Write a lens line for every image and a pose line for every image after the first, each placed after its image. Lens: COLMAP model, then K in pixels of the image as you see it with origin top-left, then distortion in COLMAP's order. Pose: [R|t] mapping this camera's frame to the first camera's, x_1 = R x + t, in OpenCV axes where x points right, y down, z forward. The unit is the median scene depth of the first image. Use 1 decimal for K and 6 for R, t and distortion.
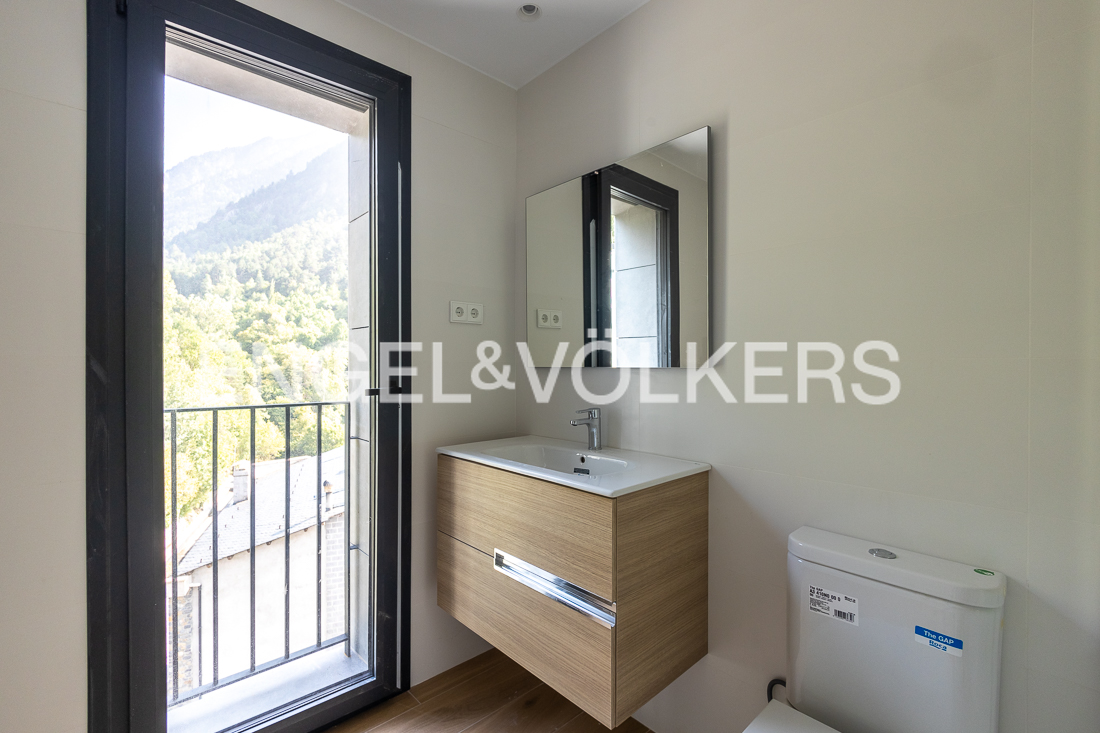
lens RADIAL K [[477.4, 0, 543.5], [0, 477.4, 371.0], [0, 0, 1]] dist [-0.001842, -0.000824]
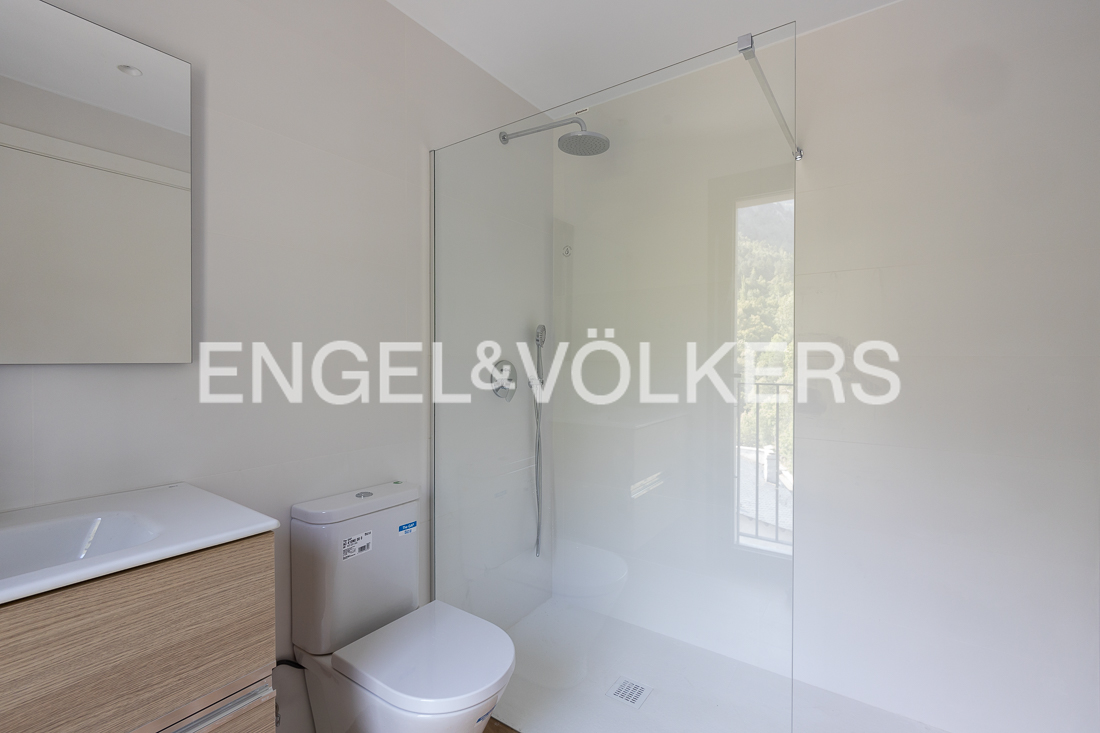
lens RADIAL K [[477.4, 0, 548.5], [0, 477.4, 362.4], [0, 0, 1]] dist [-0.001842, -0.000824]
pose [[-0.222860, -0.008806, 0.974811, -0.692840], [-0.002614, 0.999961, 0.008436, -0.016809], [-0.974847, -0.000668, -0.222874, 0.705253]]
